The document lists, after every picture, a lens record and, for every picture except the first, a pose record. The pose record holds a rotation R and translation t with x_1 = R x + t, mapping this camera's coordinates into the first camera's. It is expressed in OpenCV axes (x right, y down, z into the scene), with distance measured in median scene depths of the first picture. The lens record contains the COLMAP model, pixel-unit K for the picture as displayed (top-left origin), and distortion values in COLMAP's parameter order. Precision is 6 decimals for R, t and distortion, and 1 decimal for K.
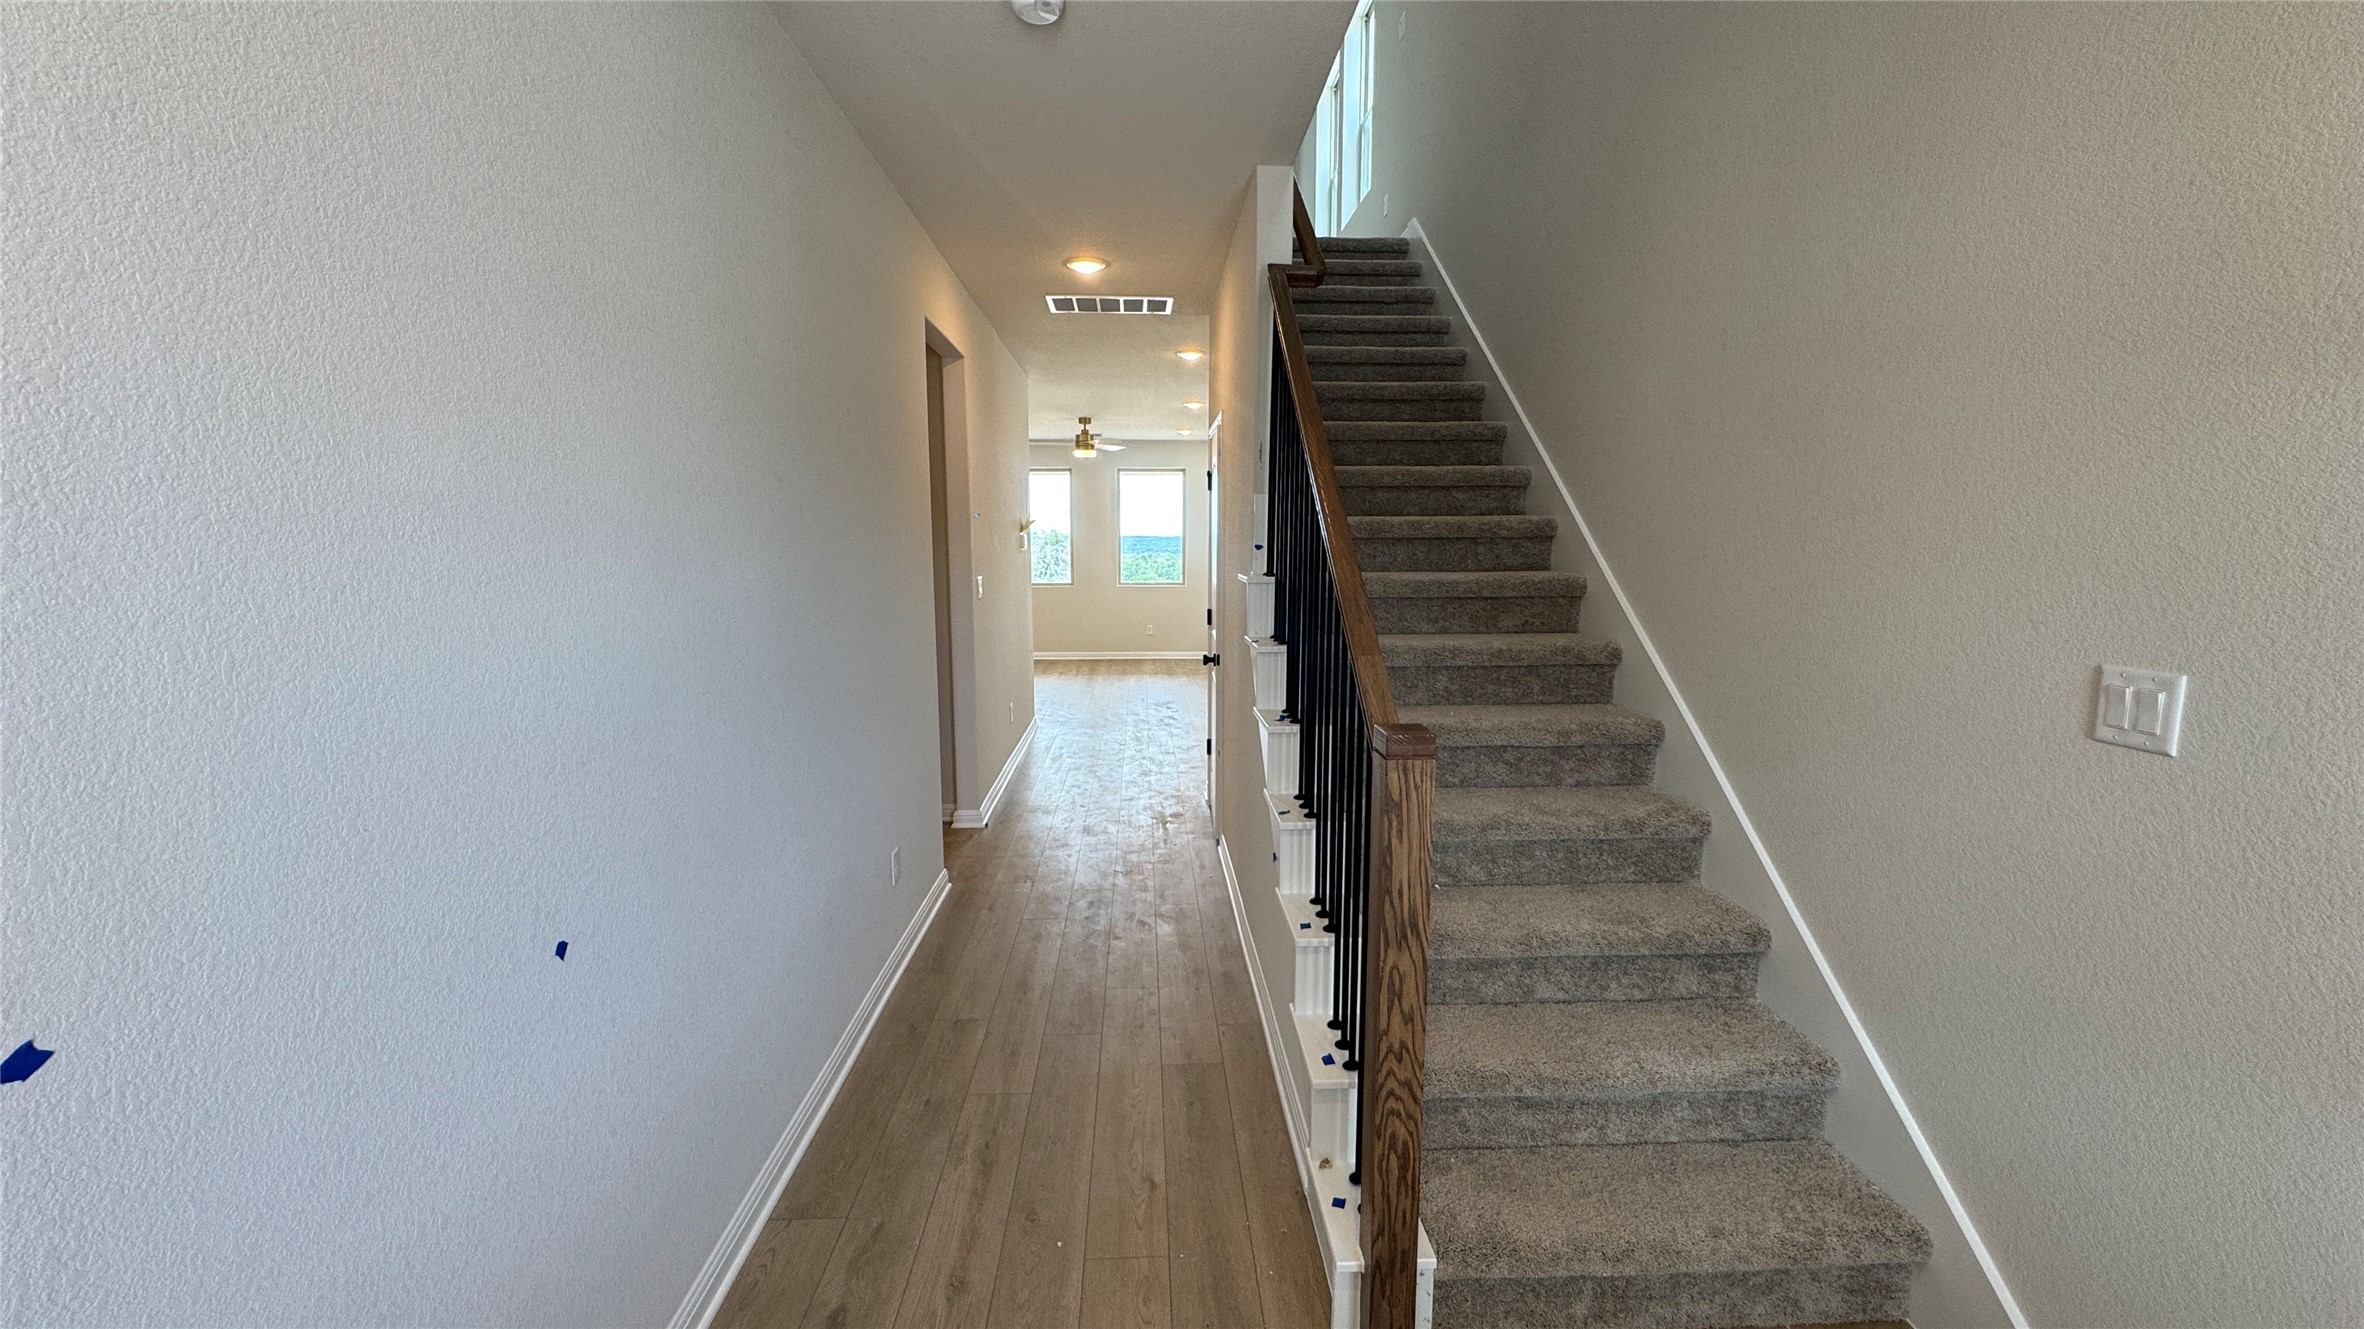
lens RADIAL K [[950.7, 0, 1188.5], [0, 950.7, 667.8], [0, 0, 1]] dist [-0.002771, -0.000023]
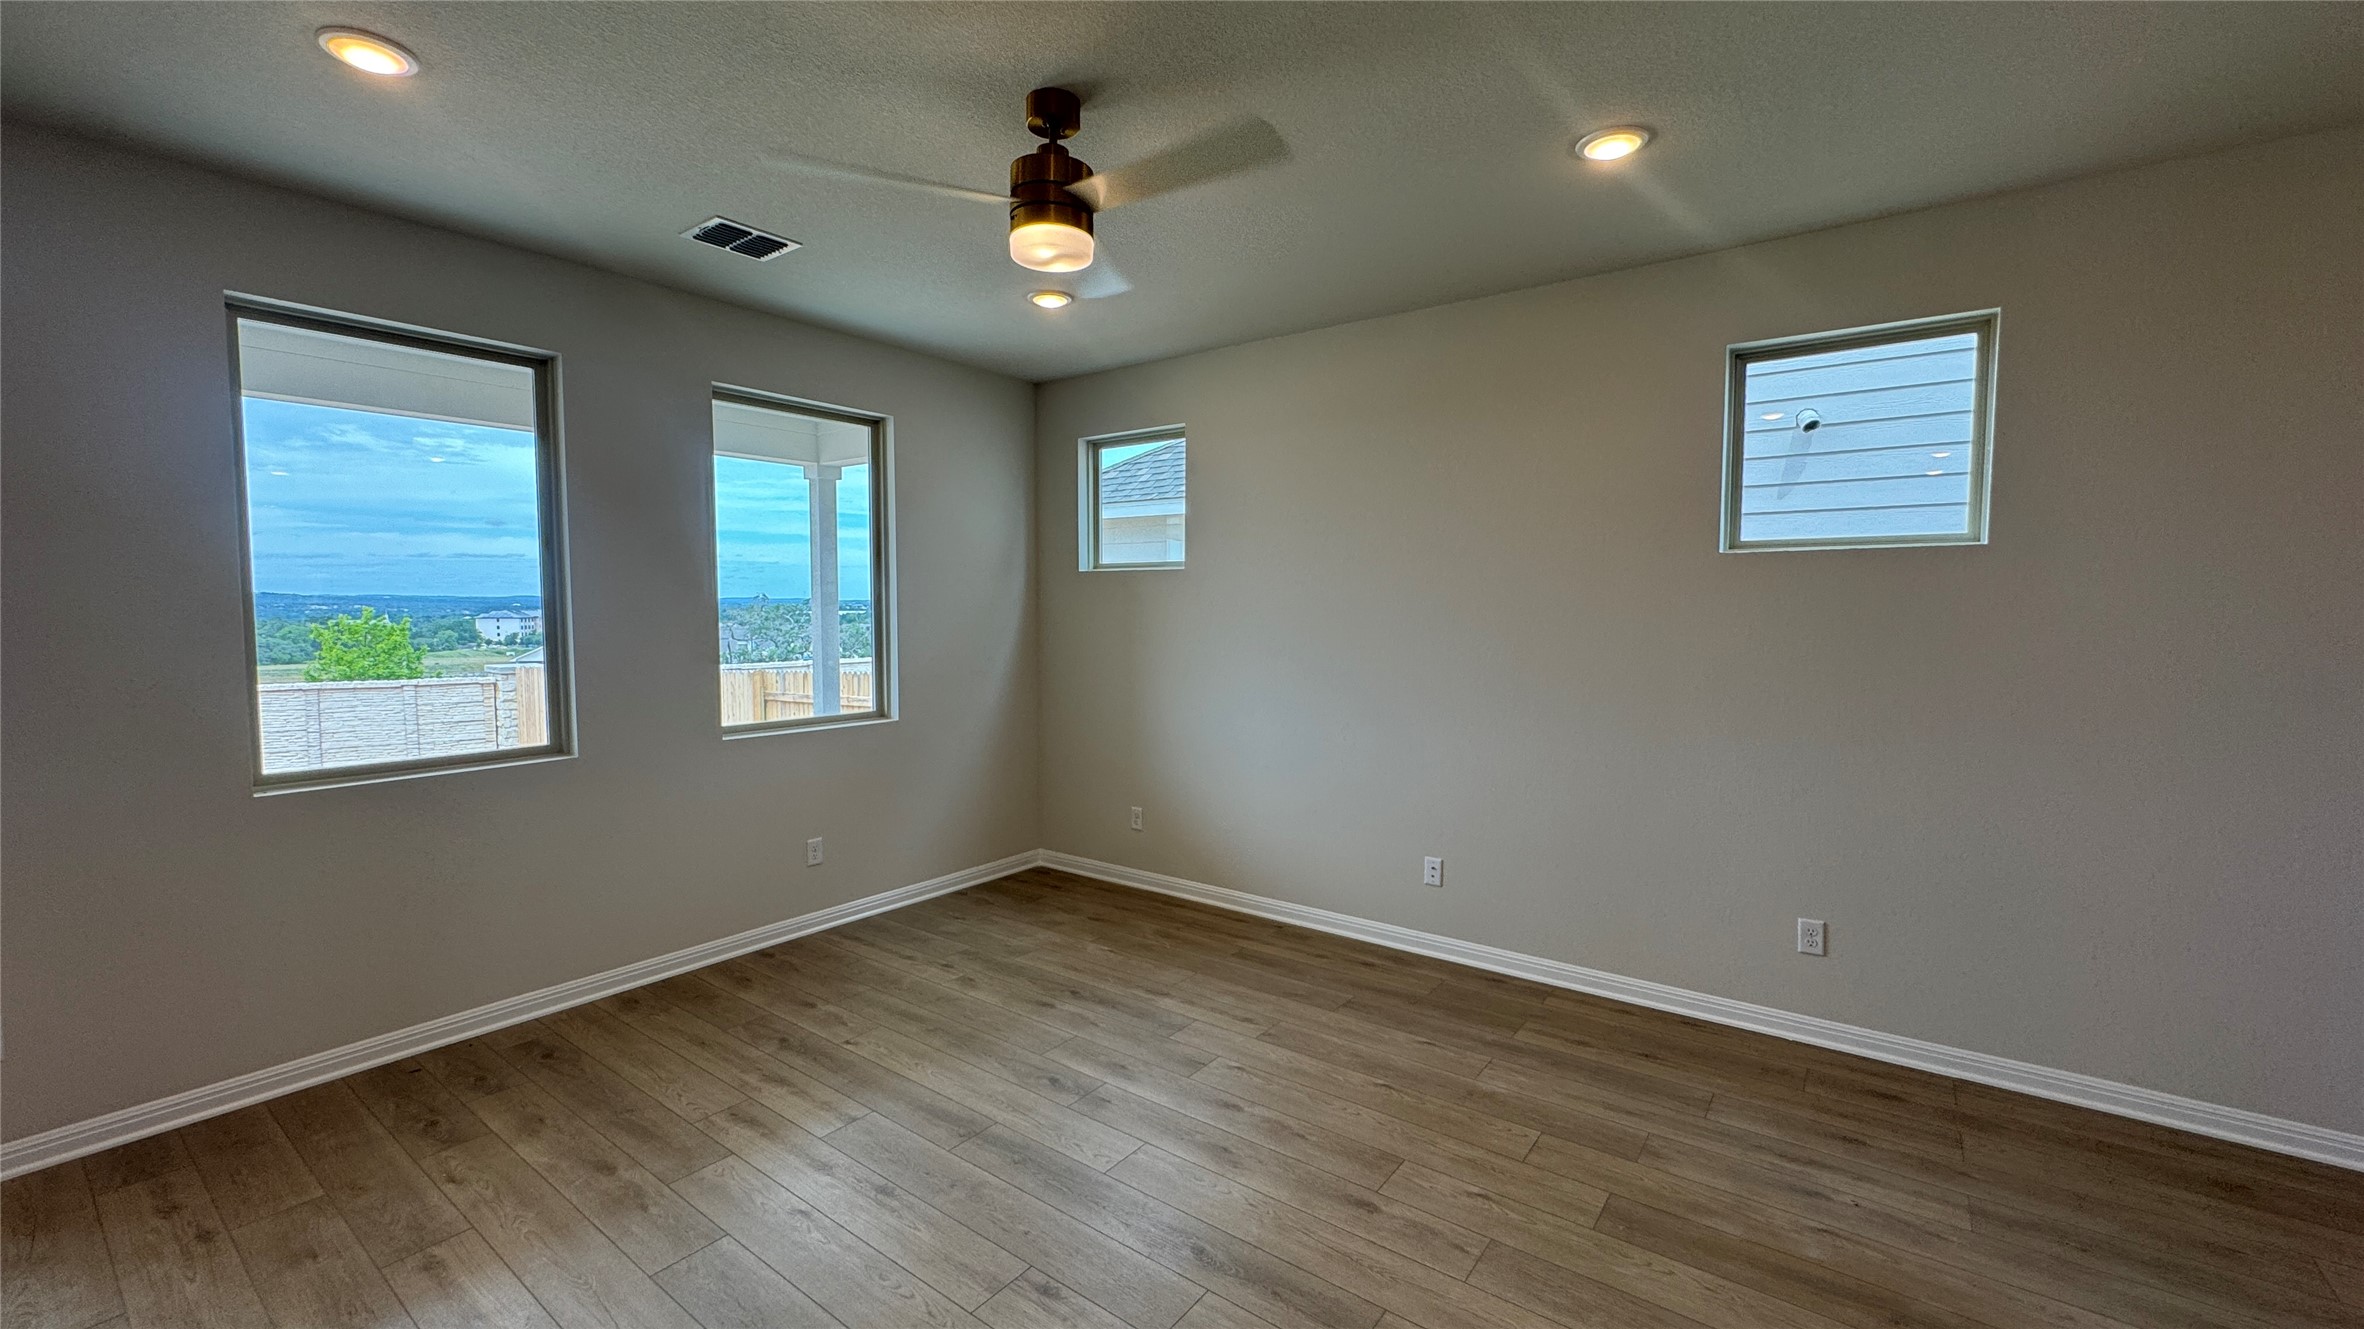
lens RADIAL K [[942.3, 0, 1183.3], [0, 942.3, 663.7], [0, 0, 1]] dist [-0.002644, 0.000372]
pose [[0.638640, -0.046164, 0.768120, -0.249456], [0.100028, 0.994710, -0.023385, -0.097713], [-0.762977, 0.091769, 0.639879, 0.741094]]
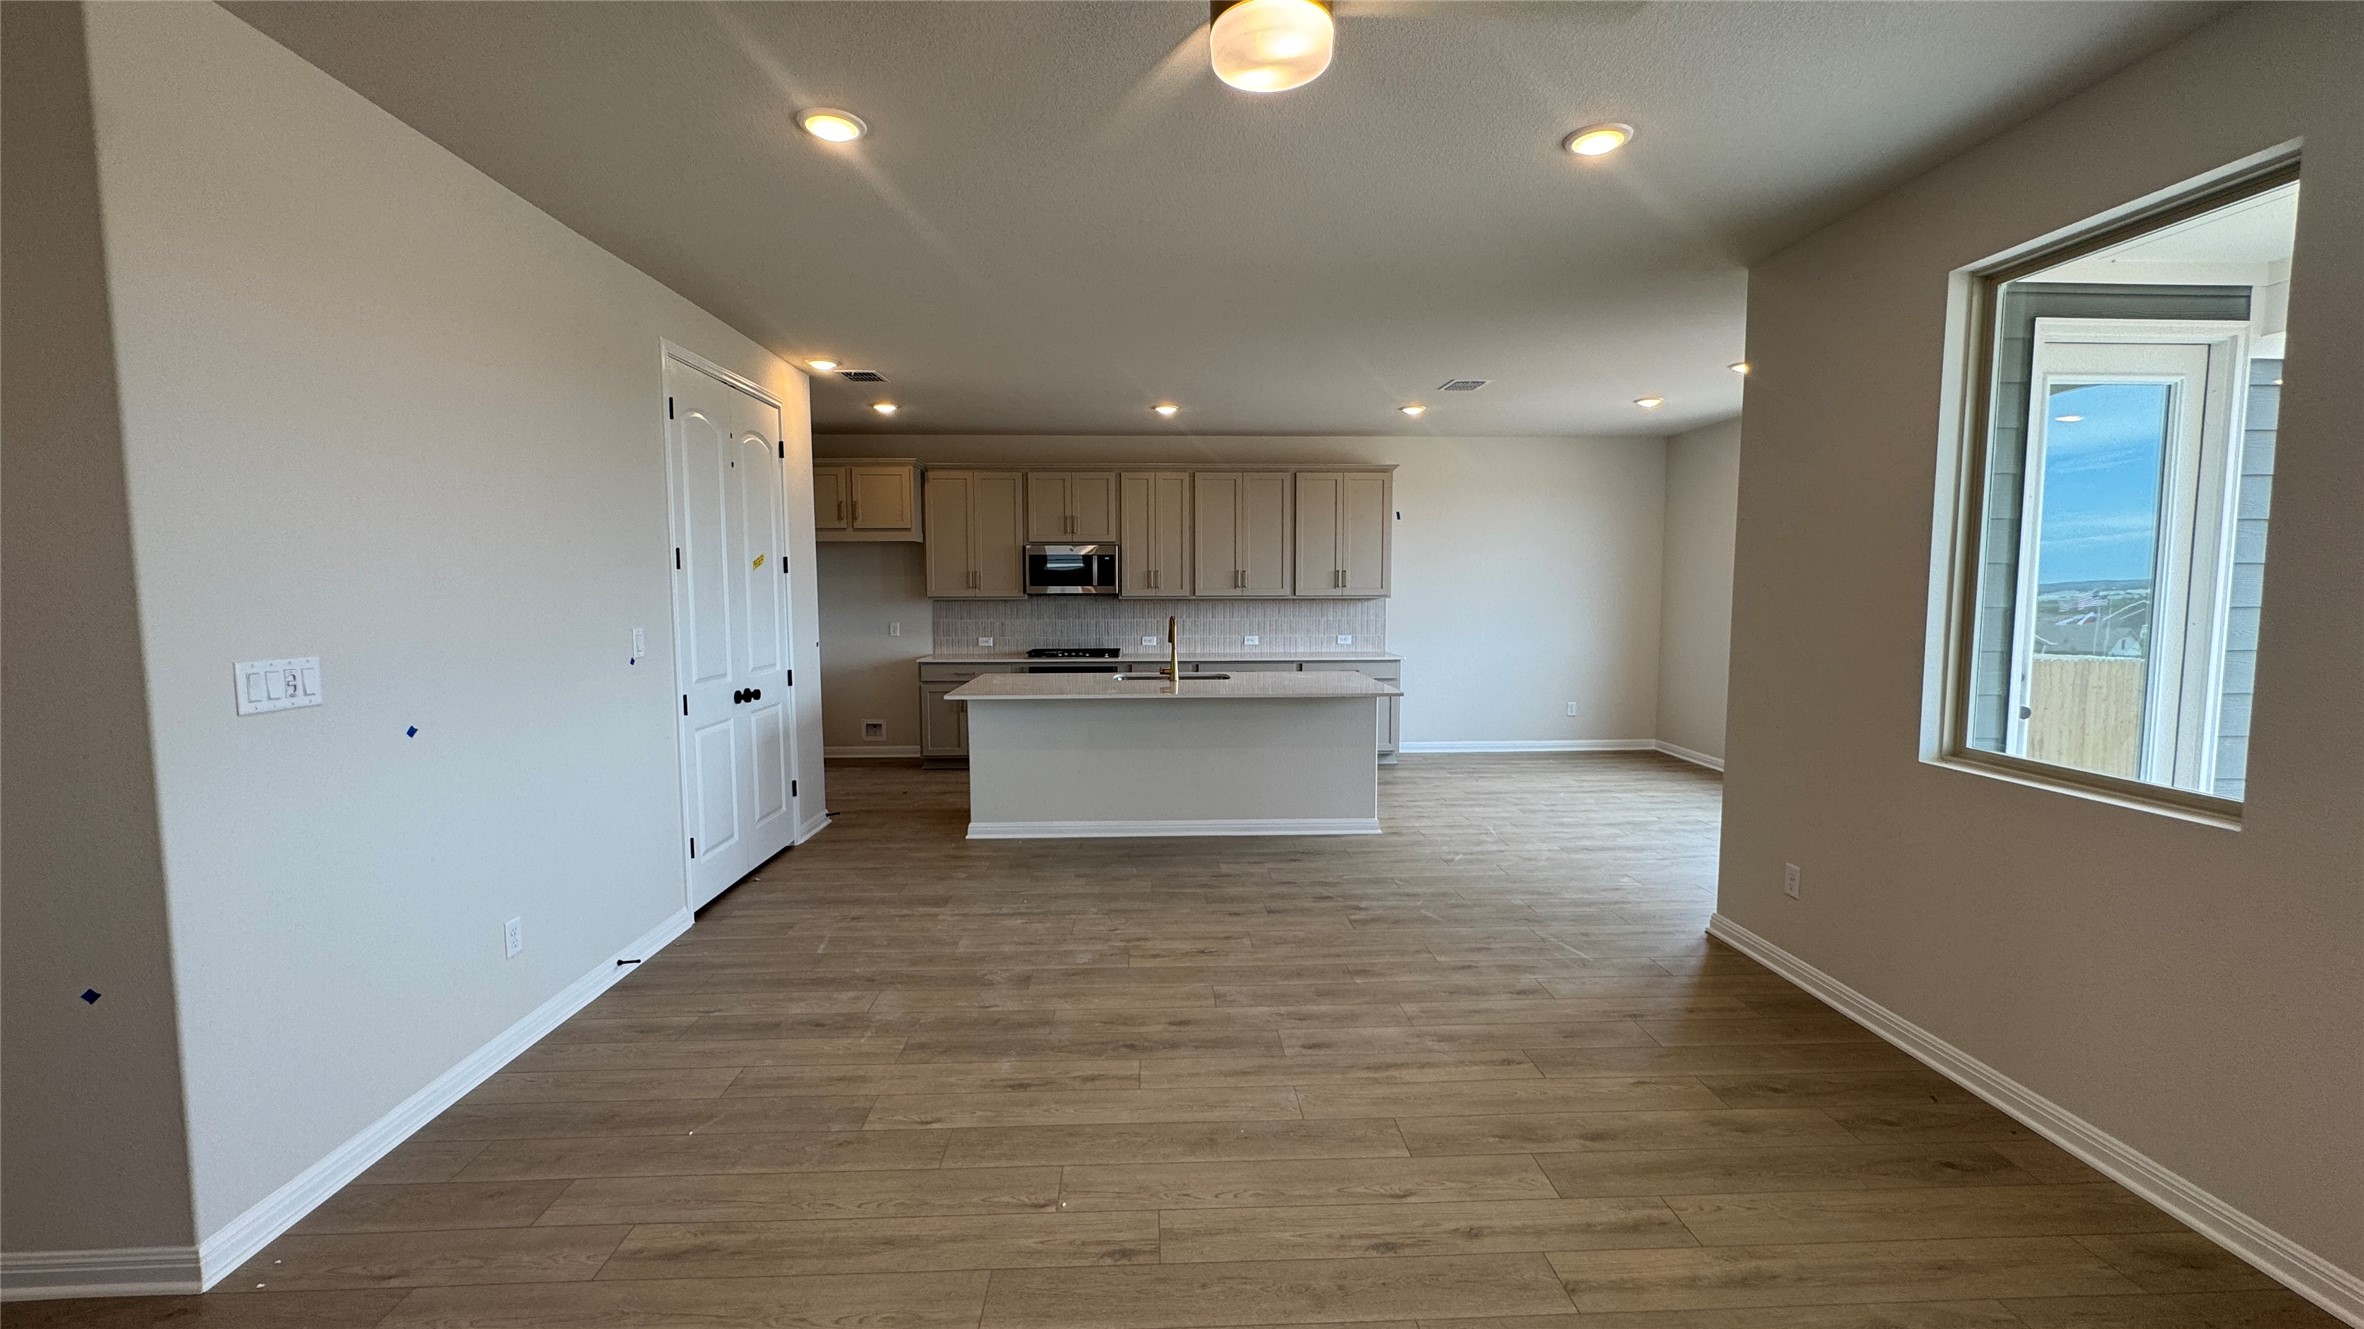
lens RADIAL K [[942.3, 0, 1183.3], [0, 942.3, 663.7], [0, 0, 1]] dist [-0.002644, 0.000372]
pose [[-0.009220, 0.085543, -0.996292, 0.057794], [-0.129839, 0.987797, 0.086015, -0.116699], [0.991492, 0.130151, 0.001999, 0.893028]]
